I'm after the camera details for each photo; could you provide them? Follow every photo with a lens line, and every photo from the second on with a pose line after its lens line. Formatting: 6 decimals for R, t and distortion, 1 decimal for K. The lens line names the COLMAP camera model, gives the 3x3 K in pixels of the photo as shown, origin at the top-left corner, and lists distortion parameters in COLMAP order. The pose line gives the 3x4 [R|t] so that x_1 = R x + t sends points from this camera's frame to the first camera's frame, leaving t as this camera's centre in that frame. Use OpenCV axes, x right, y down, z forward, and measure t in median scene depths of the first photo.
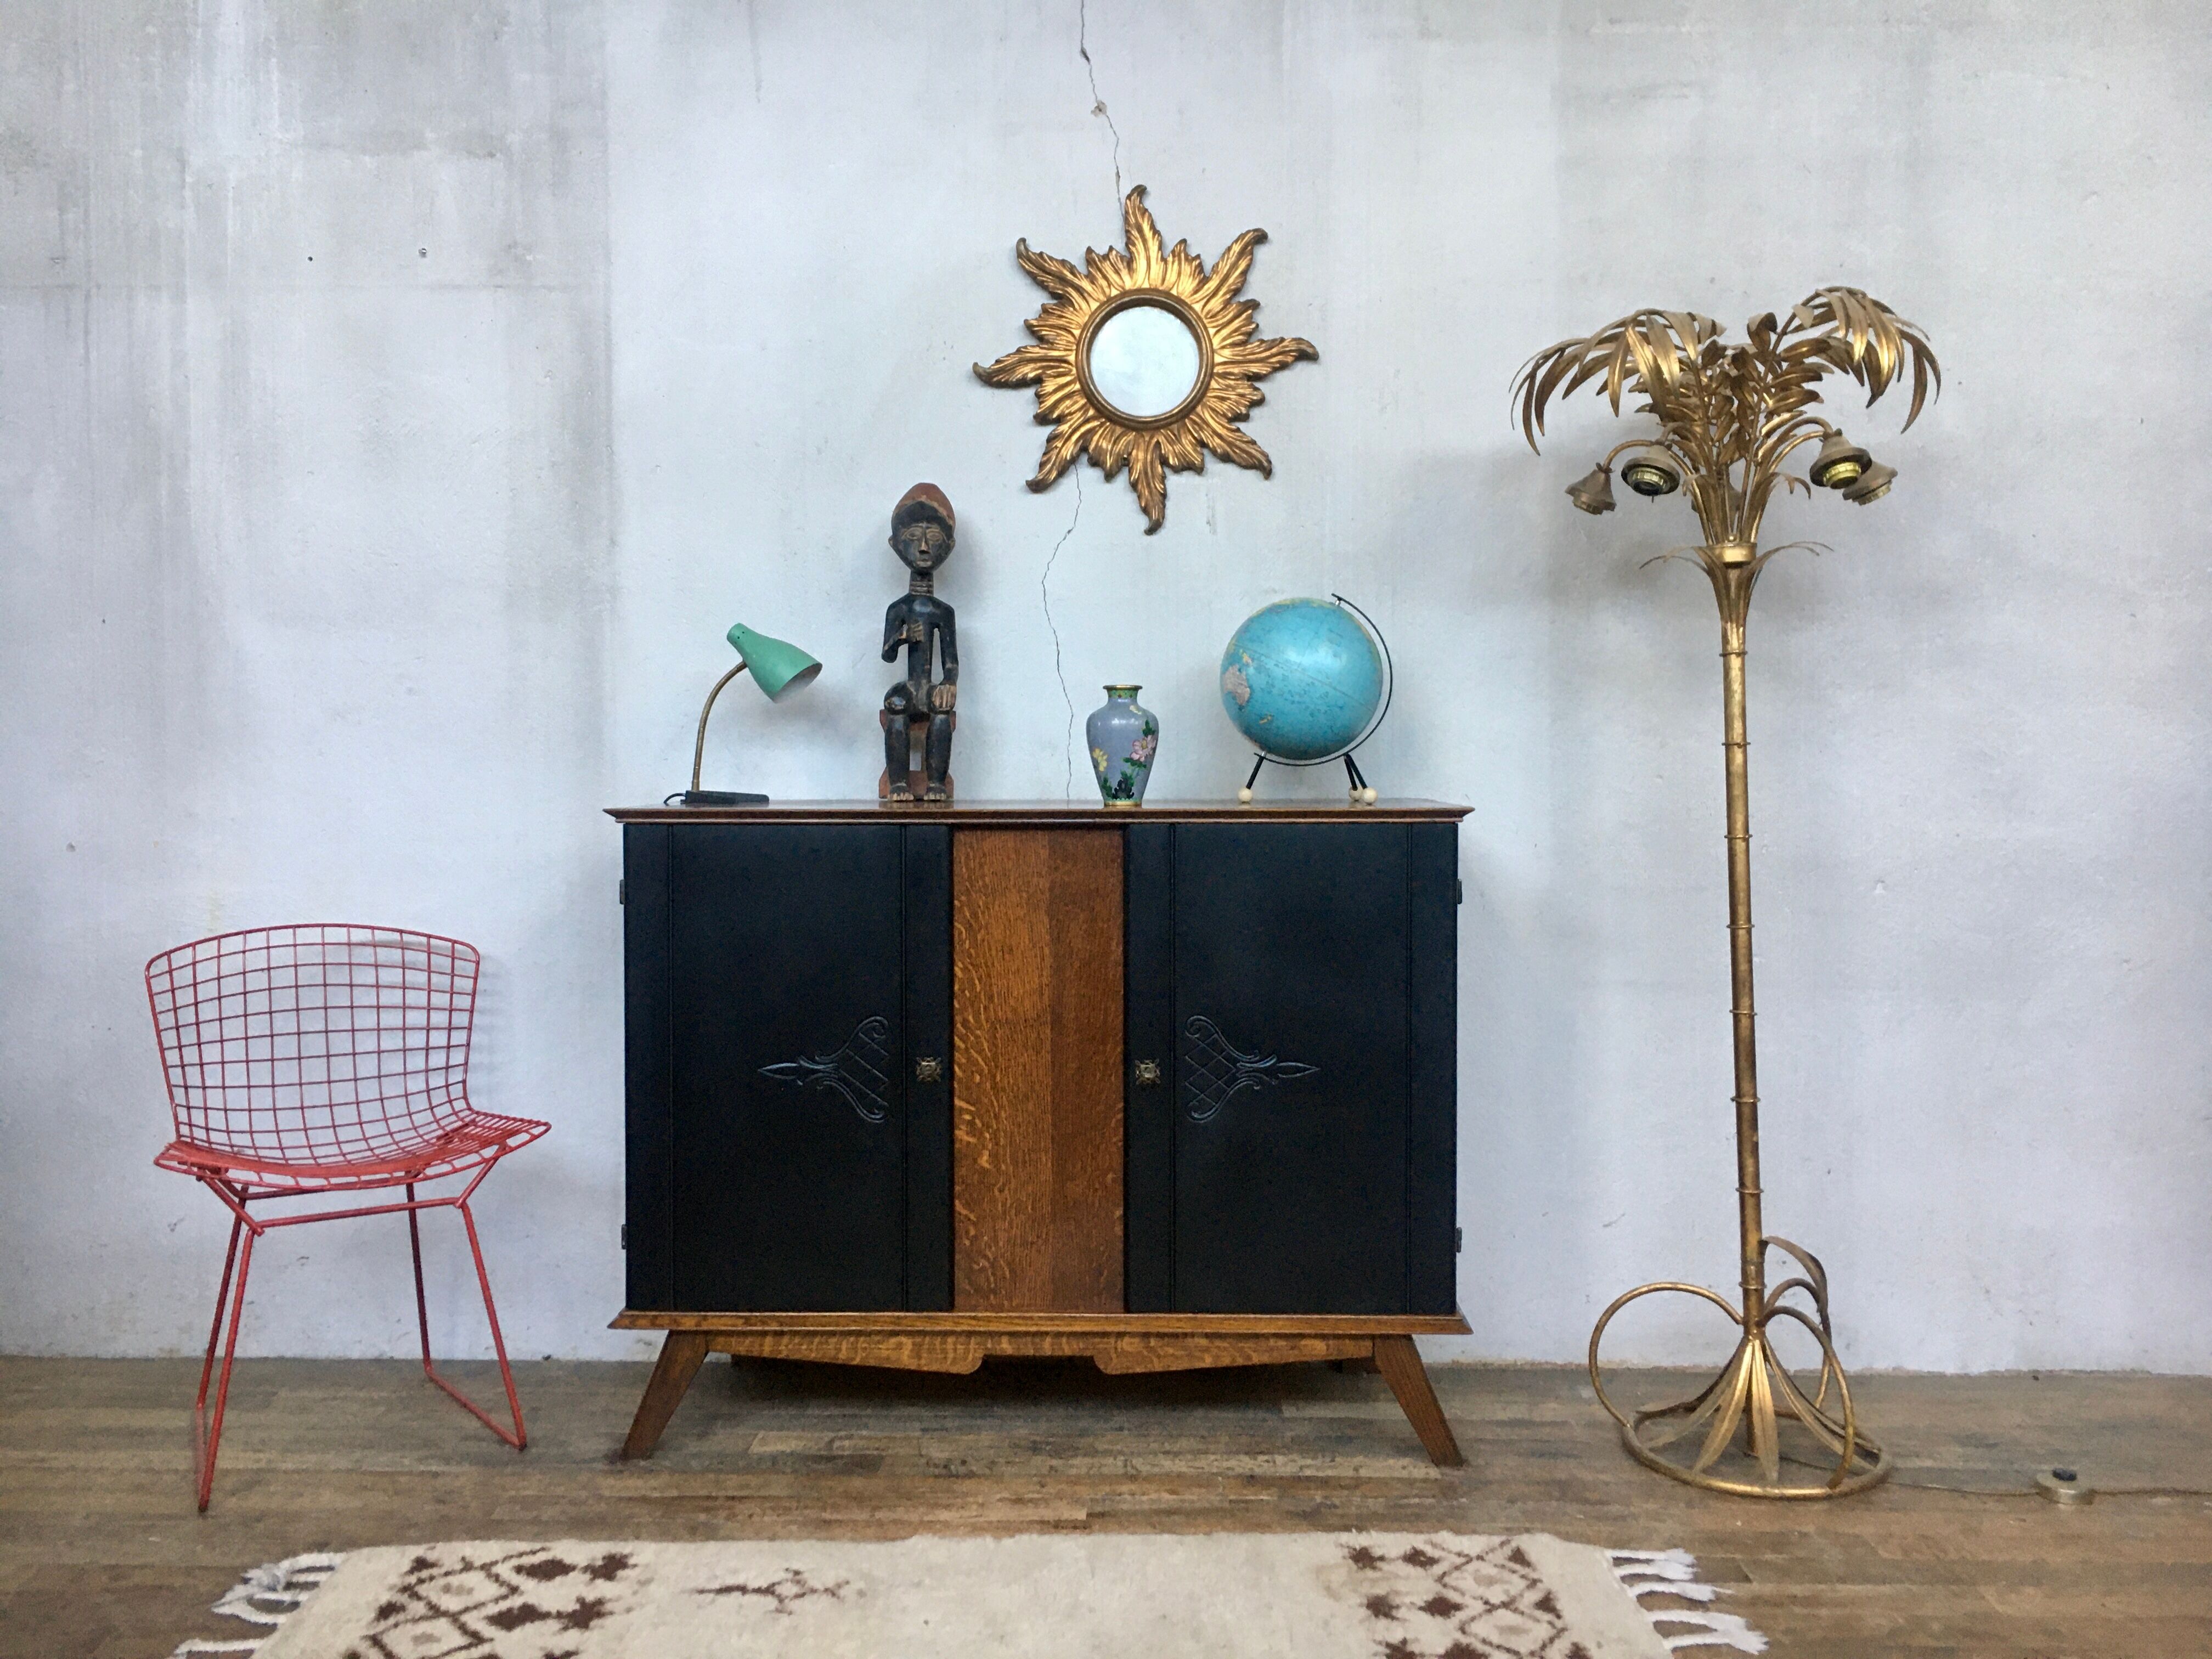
lens RADIAL K [[1880.3, 0, 1091.2], [0, 1880.3, 830.6], [0, 0, 1]] dist [0.079336, -0.102410]
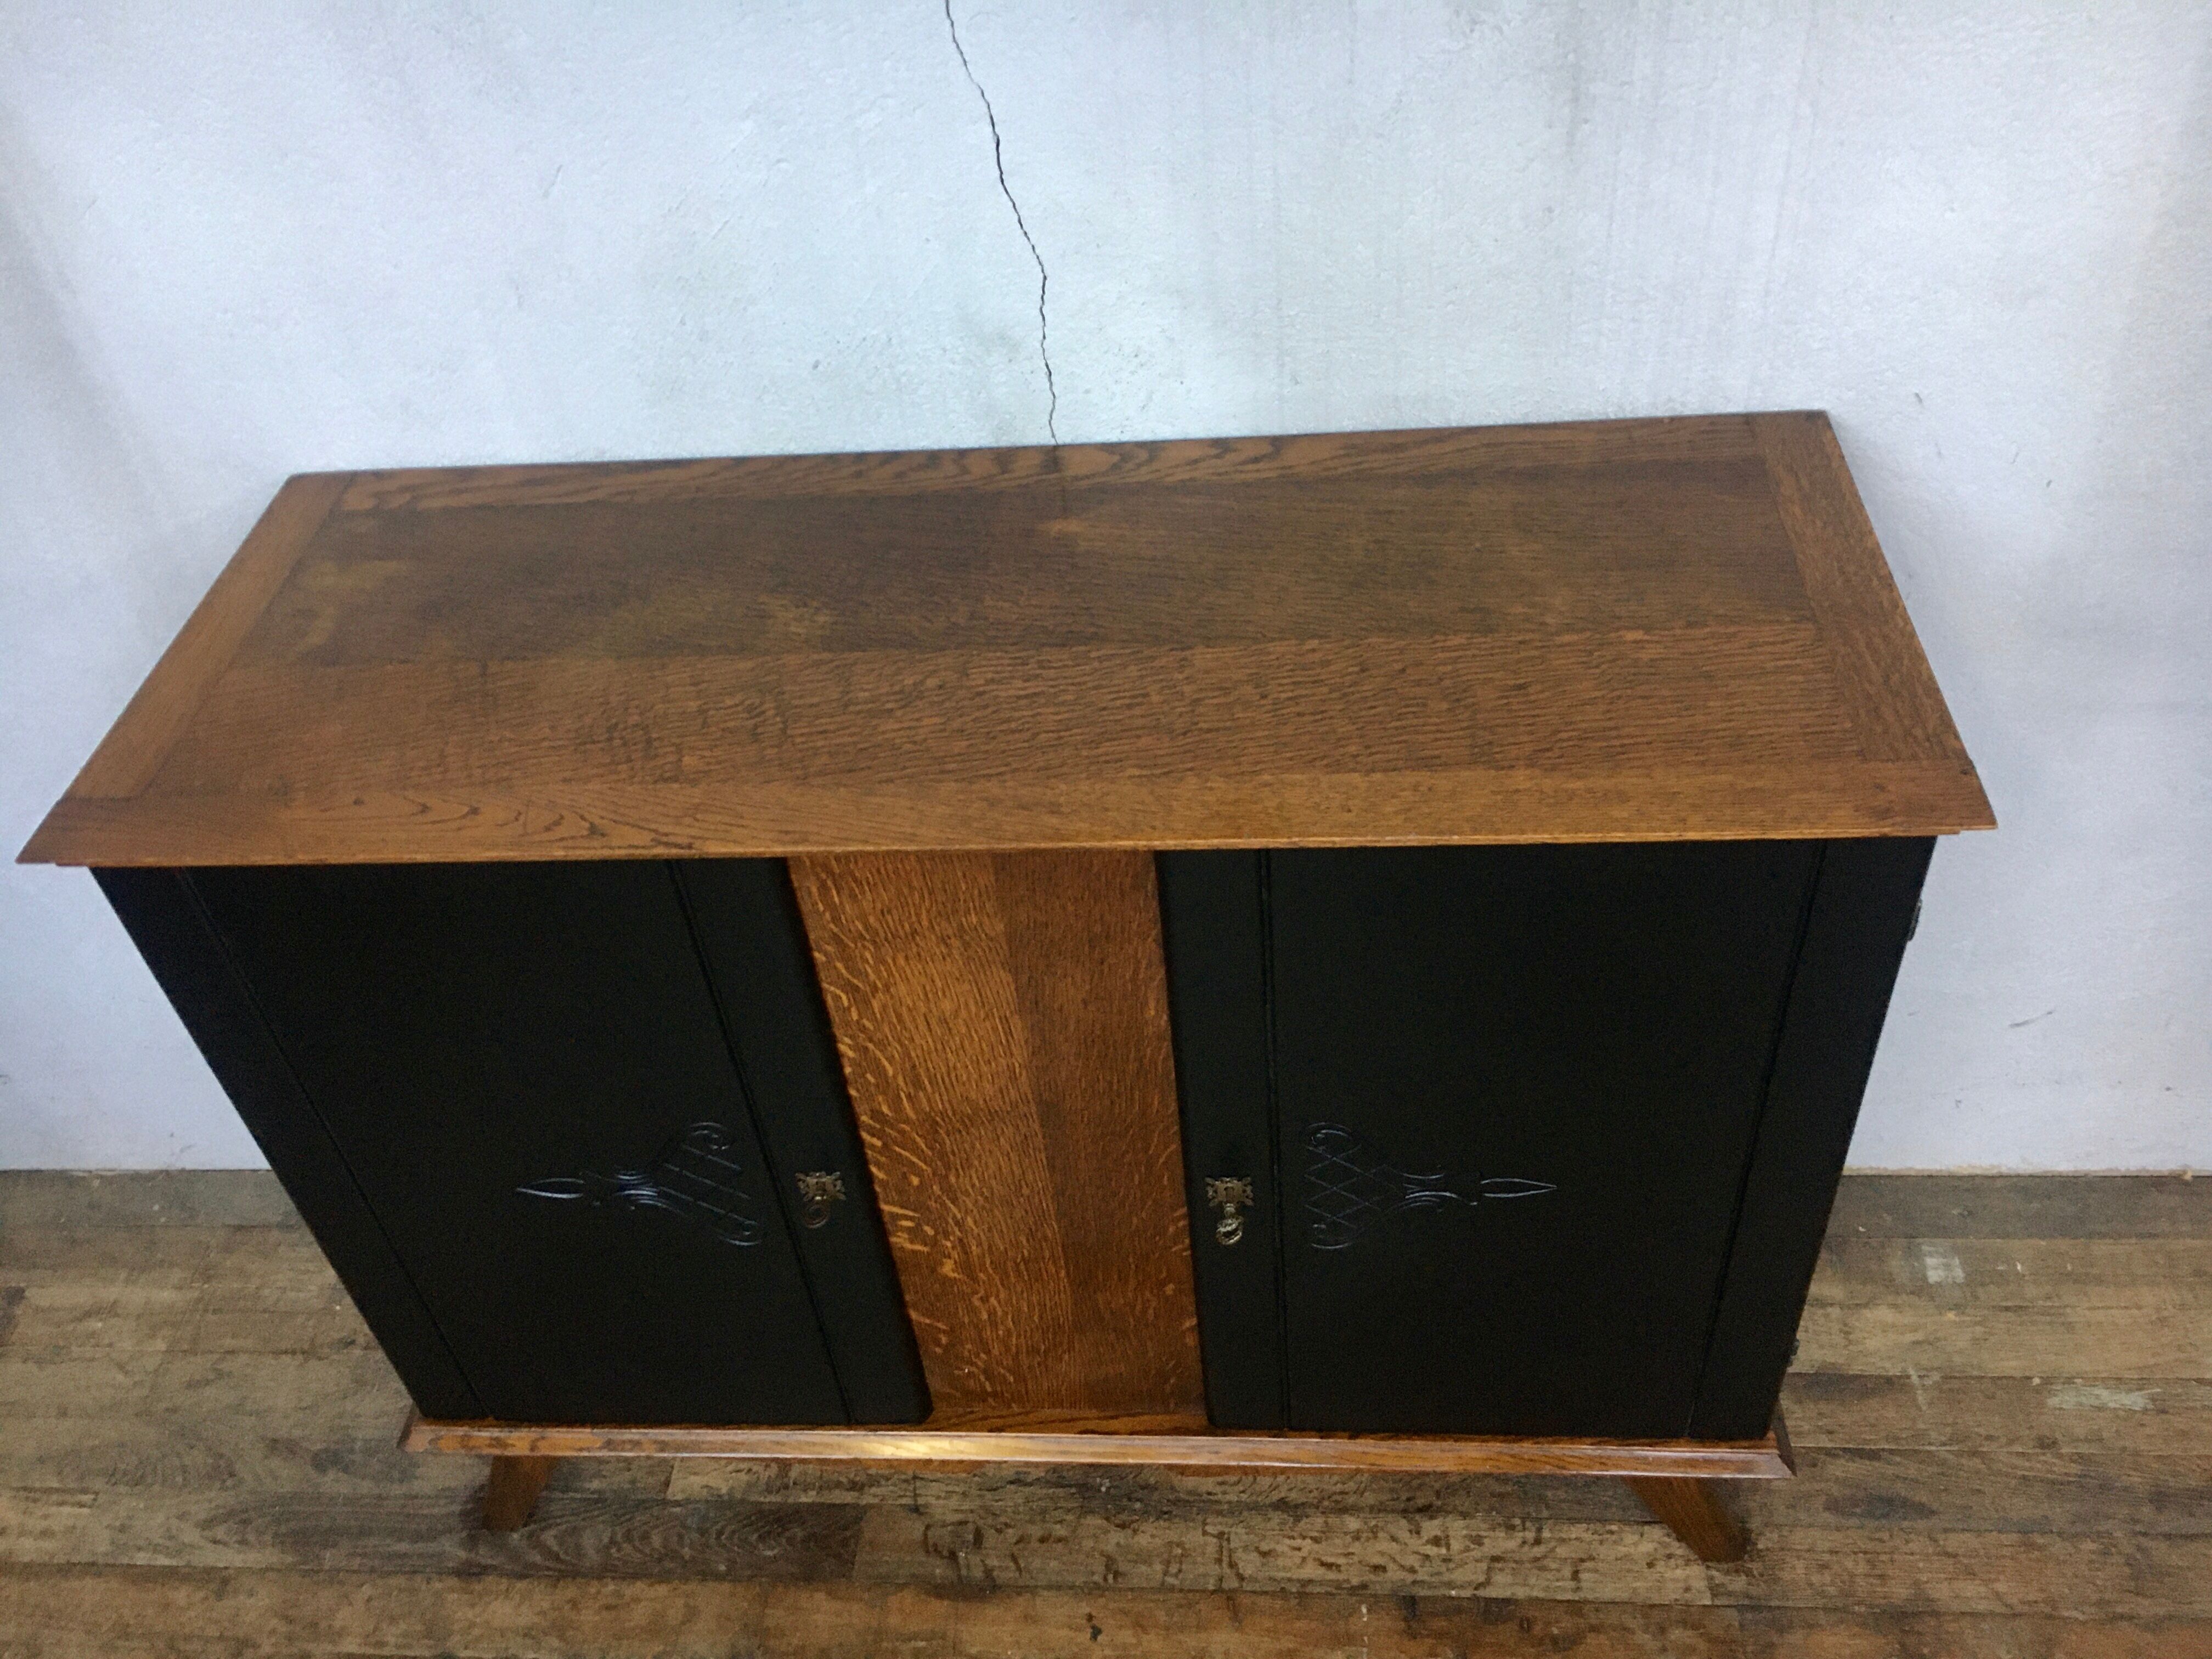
lens RADIAL K [[1880.3, 0, 1091.2], [0, 1880.3, 830.6], [0, 0, 1]] dist [0.079336, -0.102410]
pose [[0.995363, -0.038043, -0.088349, 0.041068], [0.086050, 0.762651, 0.641060, -0.284325], [0.042992, -0.645690, 0.762389, 0.648299]]
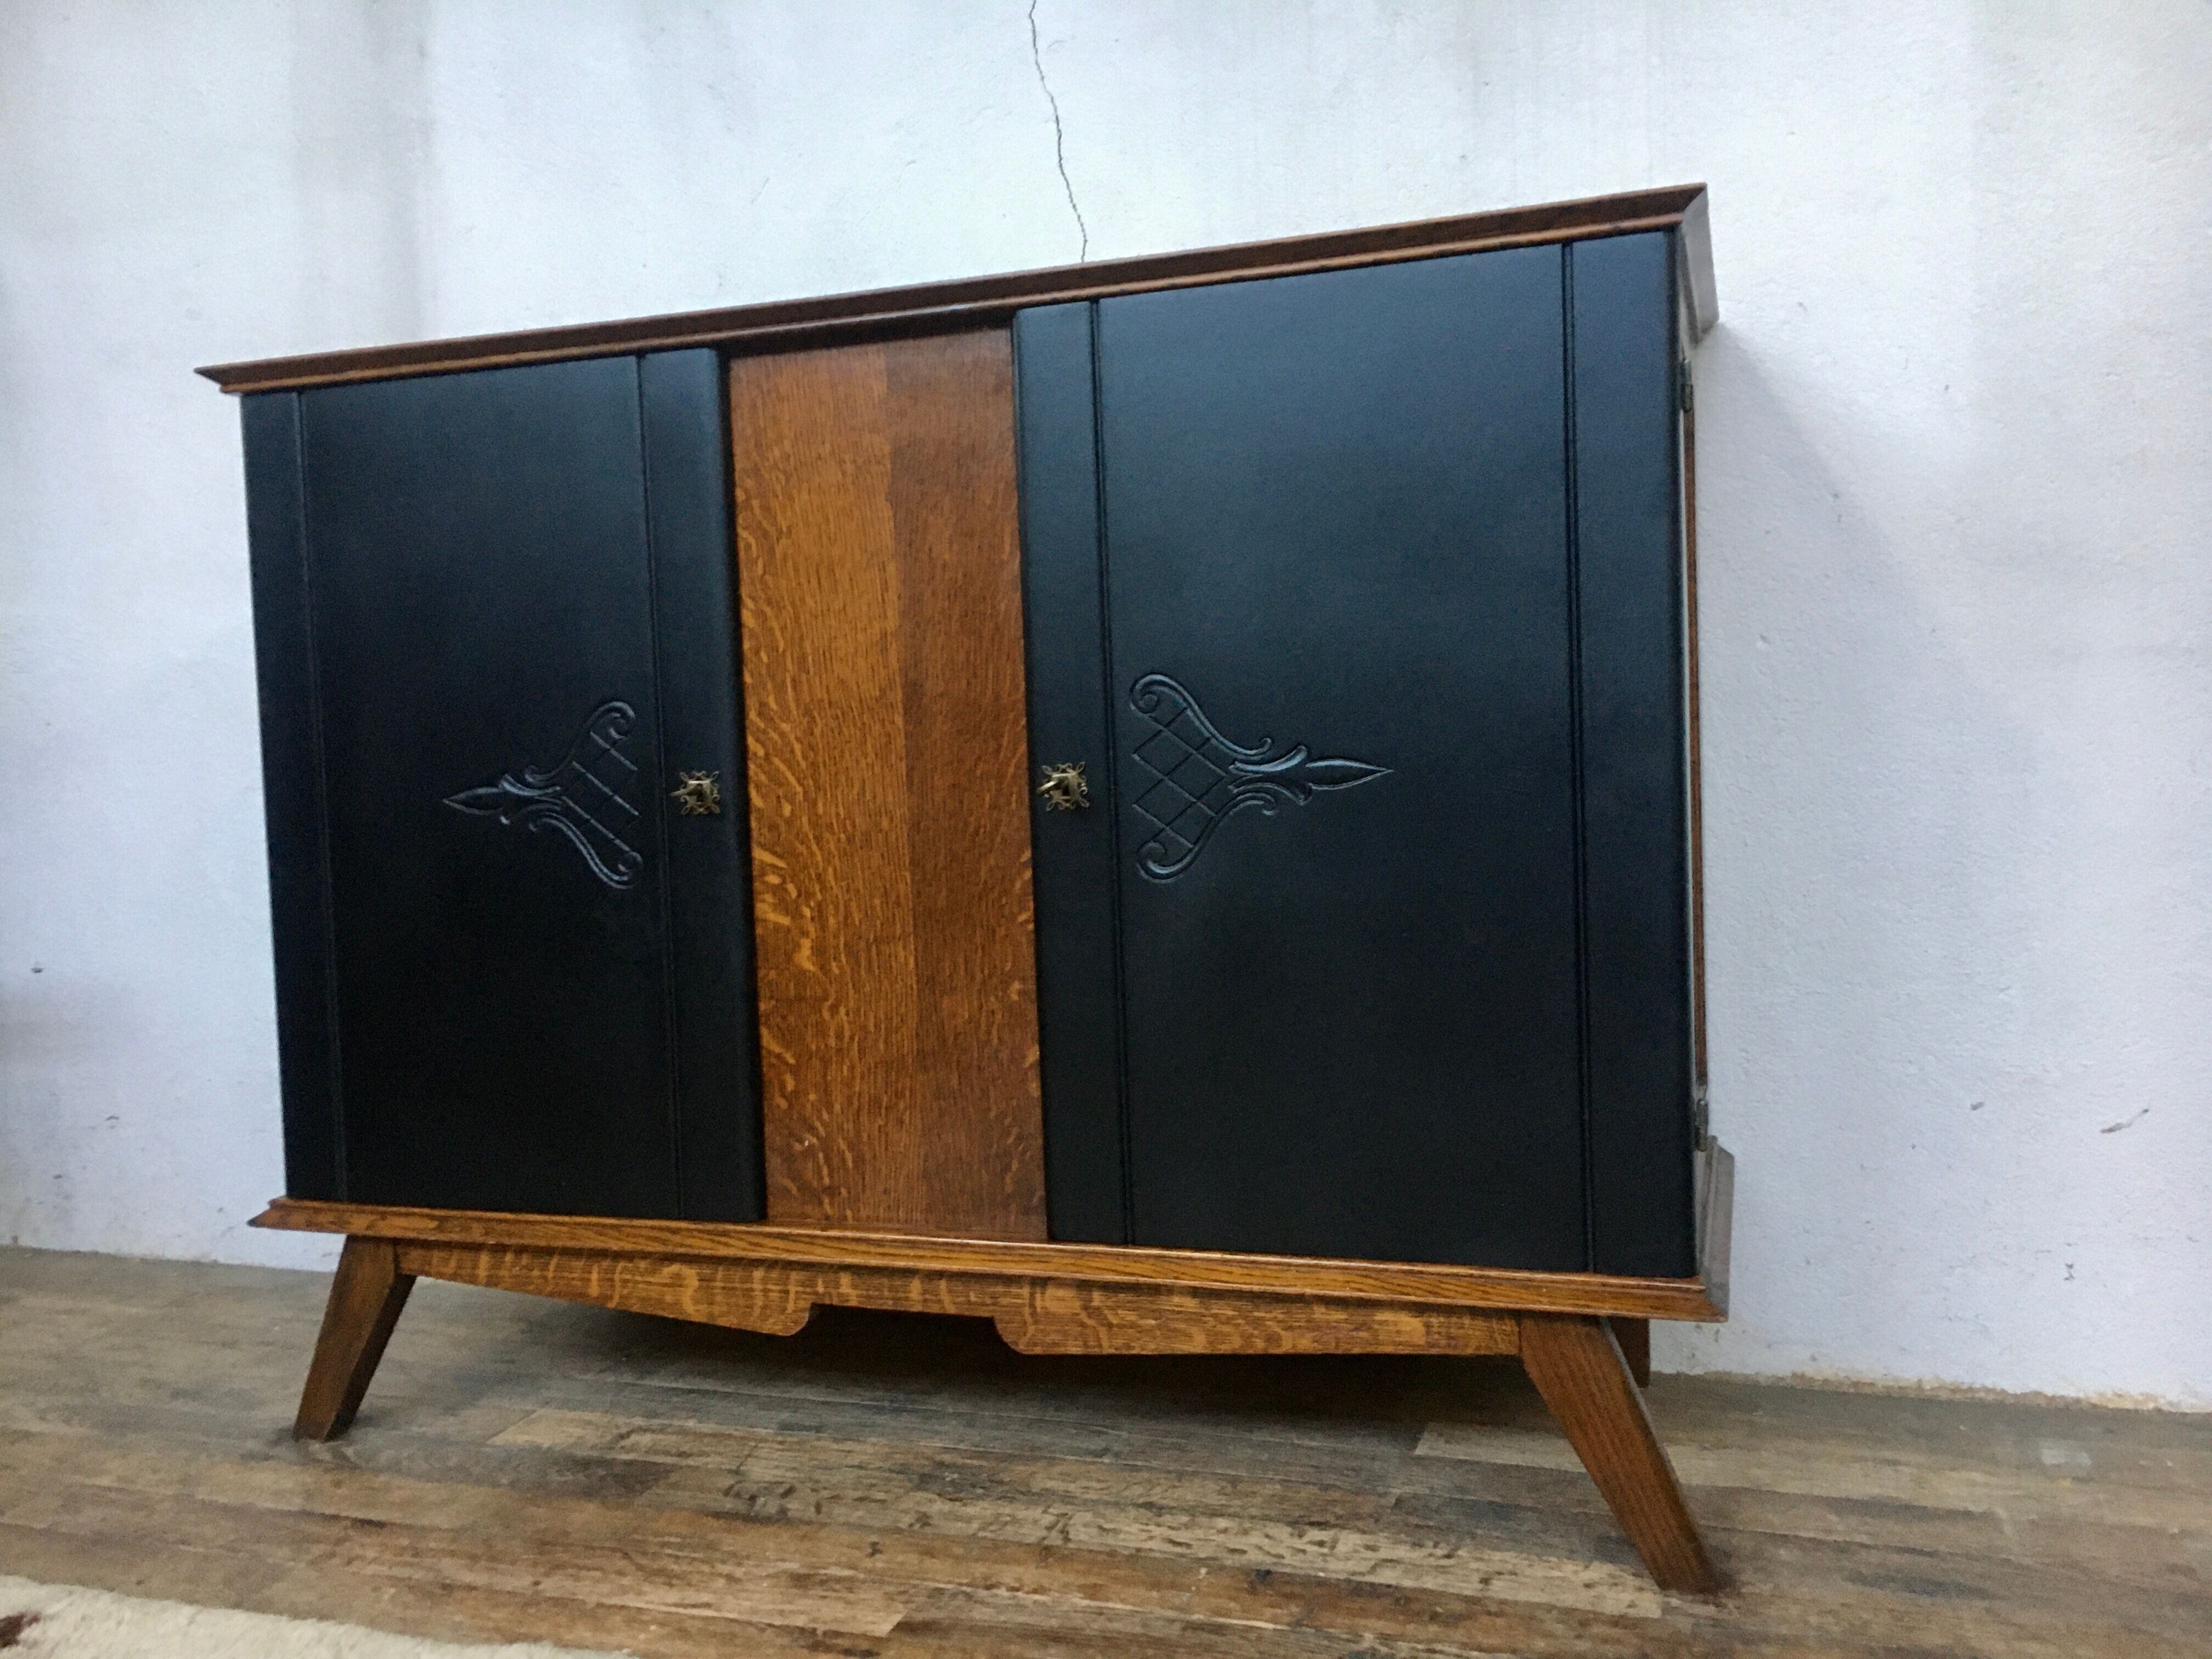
lens RADIAL K [[1878.5, 0, 1100.7], [0, 1878.5, 827.3], [0, 0, 1]] dist [0.079613, -0.102708]
pose [[0.953598, -0.016375, -0.300638, 0.192313], [0.022476, 0.999605, 0.016846, 0.128277], [0.300244, -0.022822, 0.953589, 0.494029]]
